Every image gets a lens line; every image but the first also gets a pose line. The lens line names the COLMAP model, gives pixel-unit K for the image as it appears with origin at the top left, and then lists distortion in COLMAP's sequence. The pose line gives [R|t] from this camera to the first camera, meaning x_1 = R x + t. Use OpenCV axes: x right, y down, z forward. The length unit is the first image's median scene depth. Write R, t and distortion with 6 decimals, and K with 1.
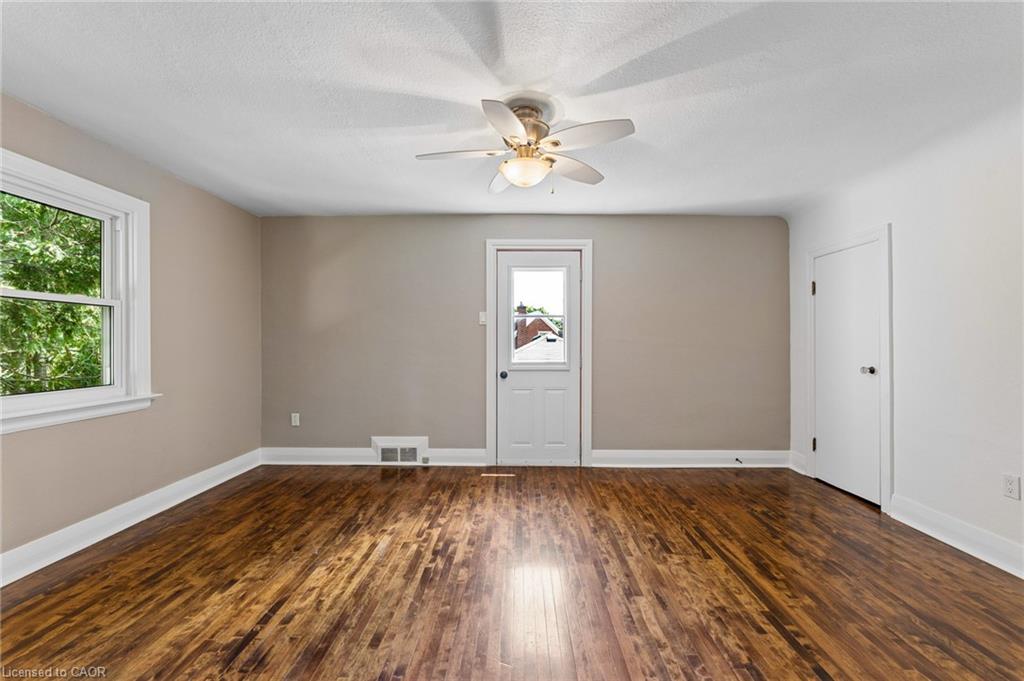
lens RADIAL K [[415.0, 0, 514.9], [0, 415.0, 343.0], [0, 0, 1]] dist [-0.003284, 0.000039]
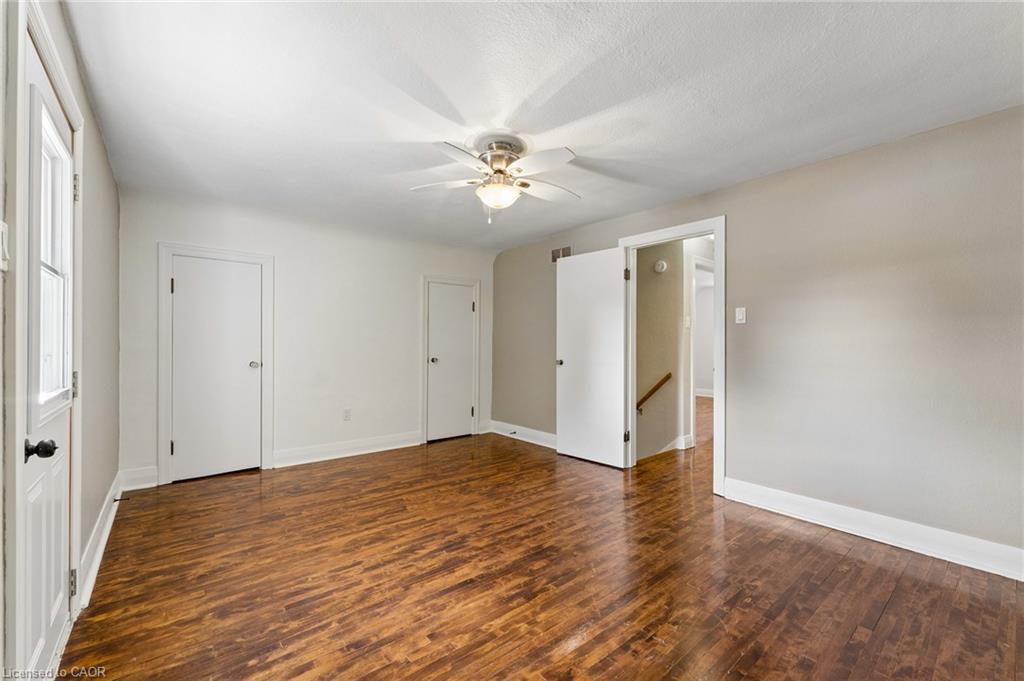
lens RADIAL K [[415.0, 0, 505.8], [0, 415.0, 343.7], [0, 0, 1]] dist [-0.003284, 0.000039]
pose [[-0.640025, -0.002986, 0.768348, -0.819109], [-0.007197, 0.999972, -0.002109, -0.001316], [-0.768320, -0.006879, -0.640029, 1.619071]]
